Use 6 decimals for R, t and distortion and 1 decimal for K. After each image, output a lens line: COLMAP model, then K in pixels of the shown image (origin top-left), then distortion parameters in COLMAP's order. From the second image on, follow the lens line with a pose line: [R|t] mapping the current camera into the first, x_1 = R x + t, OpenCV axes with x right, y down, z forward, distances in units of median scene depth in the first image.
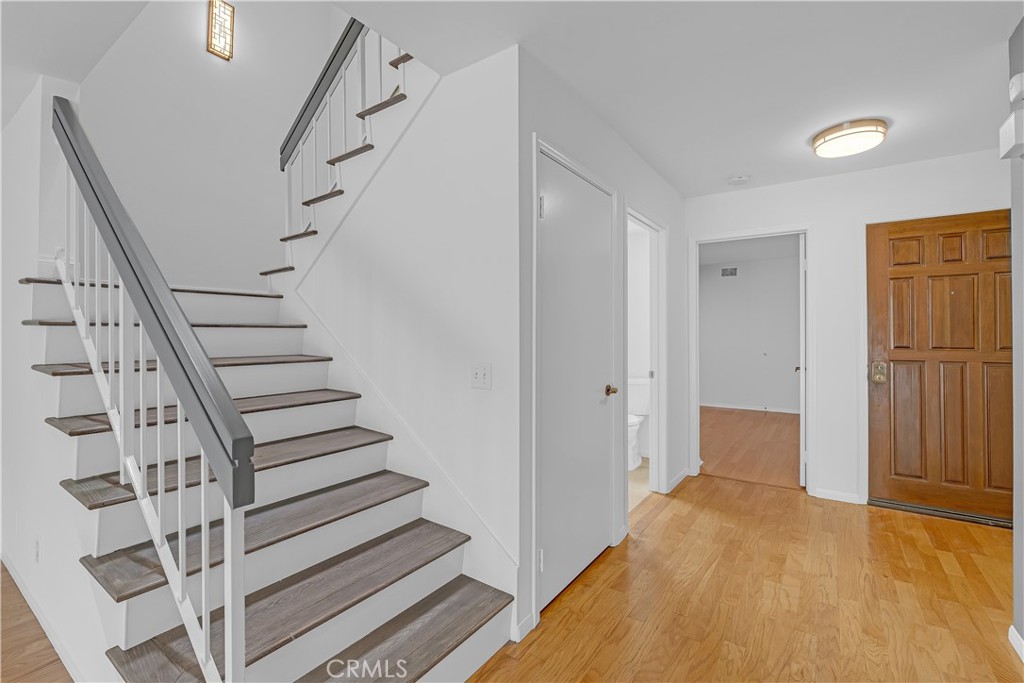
lens RADIAL K [[451.6, 0, 512.4], [0, 451.6, 335.0], [0, 0, 1]] dist [-0.005928, 0.000486]
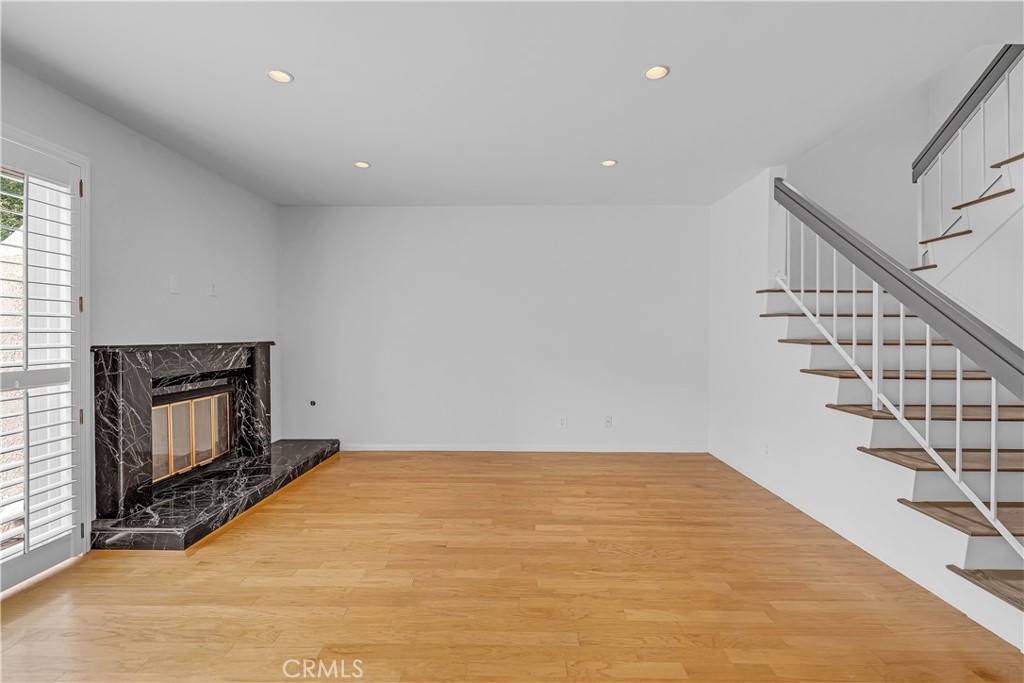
lens RADIAL K [[451.6, 0, 513.9], [0, 451.6, 338.2], [0, 0, 1]] dist [-0.005928, 0.000486]
pose [[0.566943, 0.013816, -0.823641, -0.194870], [-0.007469, 0.999904, 0.011632, 0.043213], [0.823723, -0.000442, 0.566992, -0.723071]]
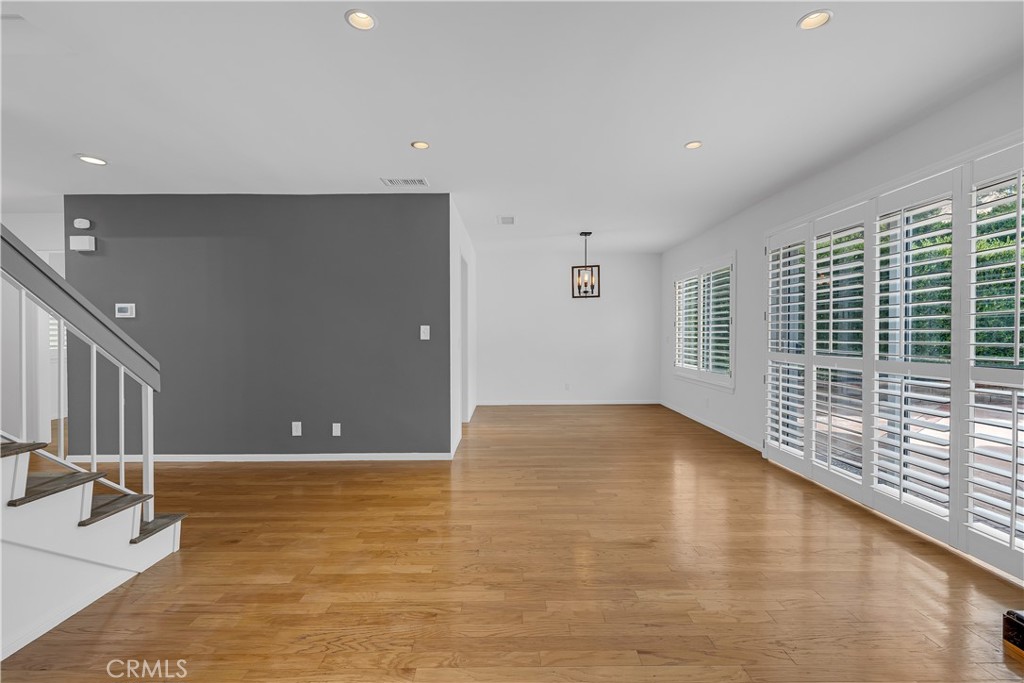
lens RADIAL K [[451.6, 0, 507.1], [0, 451.6, 338.4], [0, 0, 1]] dist [-0.005928, 0.000486]
pose [[-0.572480, 0.000729, 0.819918, -1.737703], [0.006907, 0.999968, 0.003933, 0.056042], [-0.819889, 0.007914, -0.572467, 0.402693]]
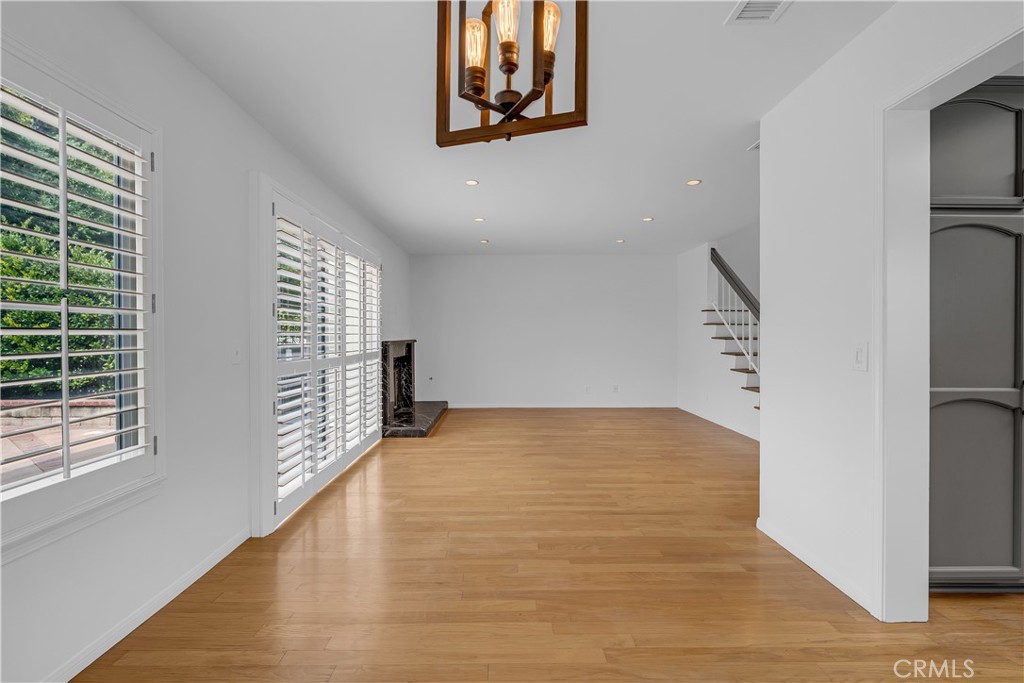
lens RADIAL K [[451.6, 0, 512.8], [0, 451.6, 338.4], [0, 0, 1]] dist [-0.005928, 0.000486]
pose [[0.595727, 0.010379, -0.803120, 0.596020], [-0.003892, 0.999942, 0.010035, 0.042933], [0.803178, -0.002852, 0.595733, -1.816673]]
